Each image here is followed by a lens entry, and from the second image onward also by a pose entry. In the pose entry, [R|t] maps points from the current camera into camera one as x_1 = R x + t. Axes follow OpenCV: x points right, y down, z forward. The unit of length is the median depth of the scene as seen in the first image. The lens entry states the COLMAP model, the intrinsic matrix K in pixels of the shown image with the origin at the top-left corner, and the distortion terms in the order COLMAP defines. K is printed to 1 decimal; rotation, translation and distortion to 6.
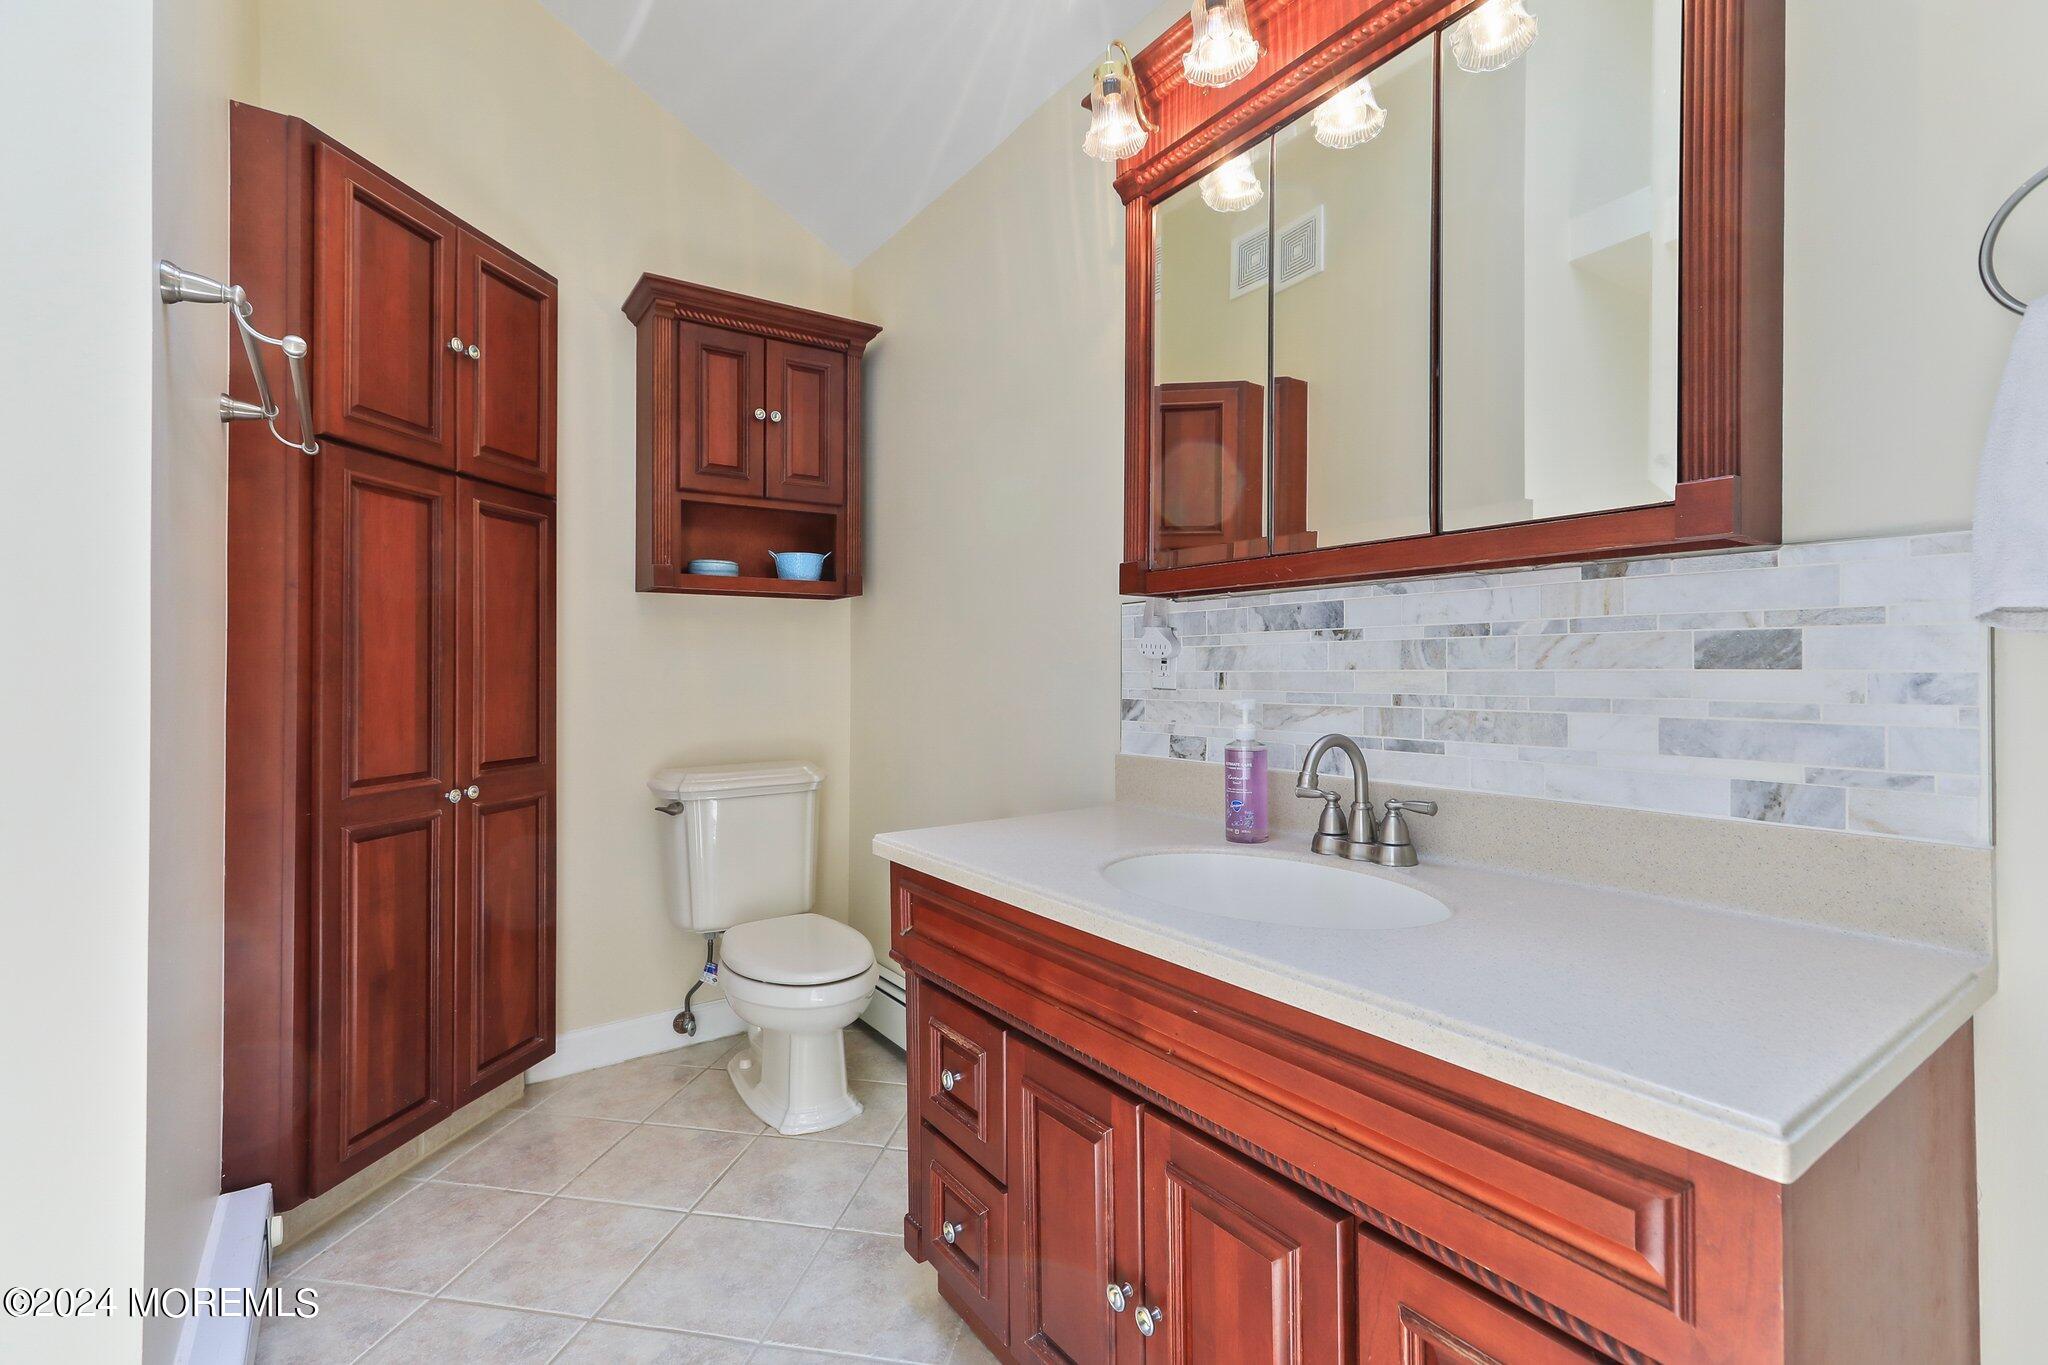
lens RADIAL K [[935.2, 0, 1028.9], [0, 935.2, 684.0], [0, 0, 1]] dist [-0.038096, 0.015125]
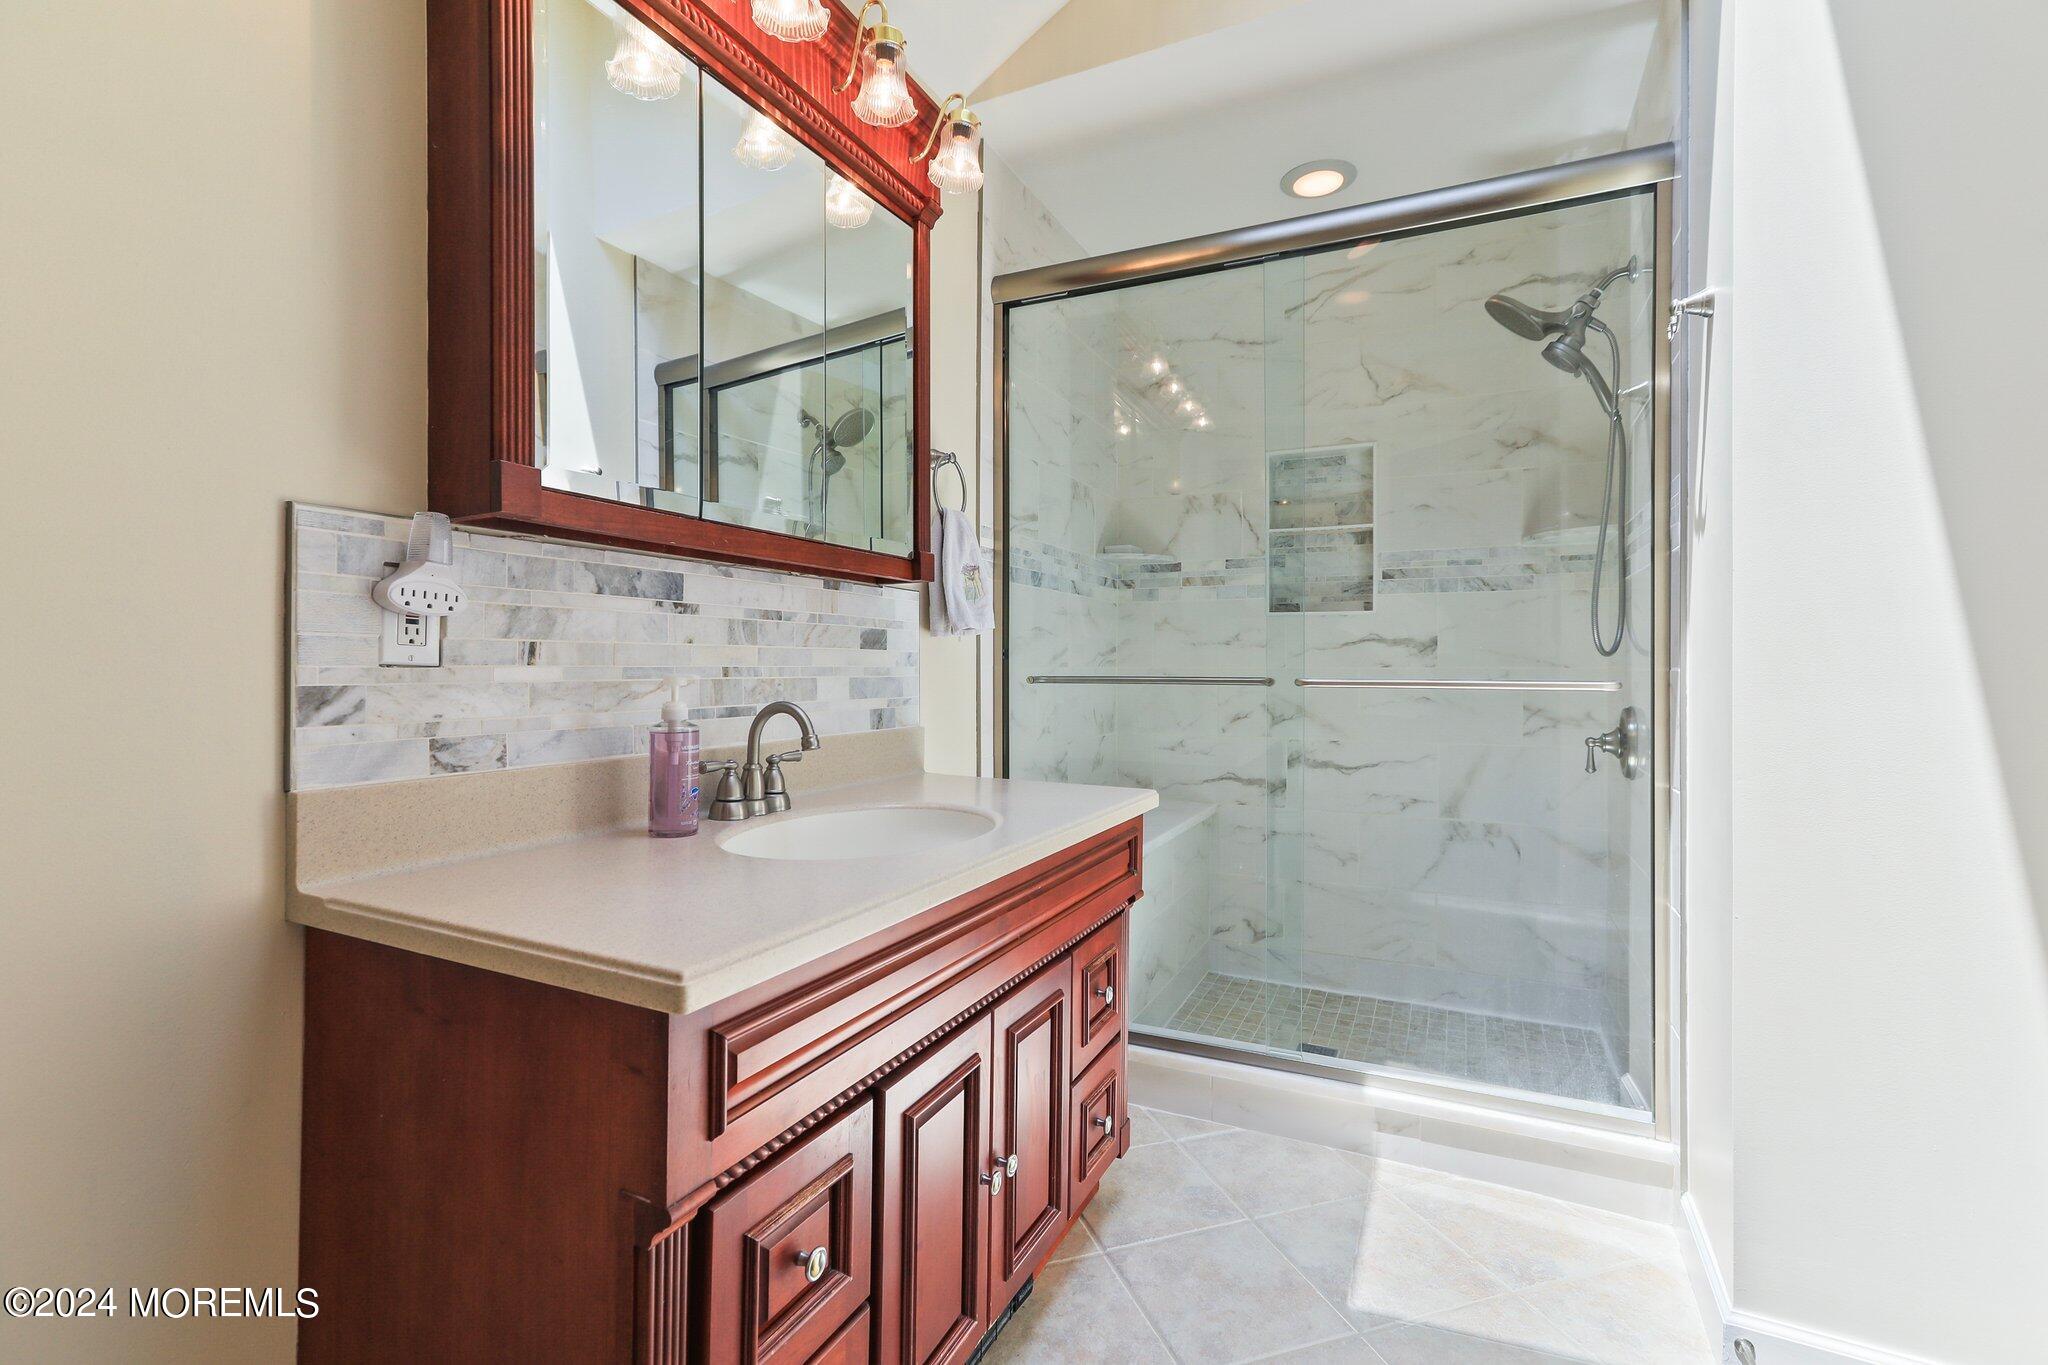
lens RADIAL K [[935.2, 0, 1023.7], [0, 935.2, 664.6], [0, 0, 1]] dist [-0.038096, 0.015125]
pose [[-0.497382, -0.006668, 0.867506, -0.749526], [0.000134, 0.999970, 0.007763, -0.000175], [-0.867531, 0.003977, -0.497366, 1.243477]]
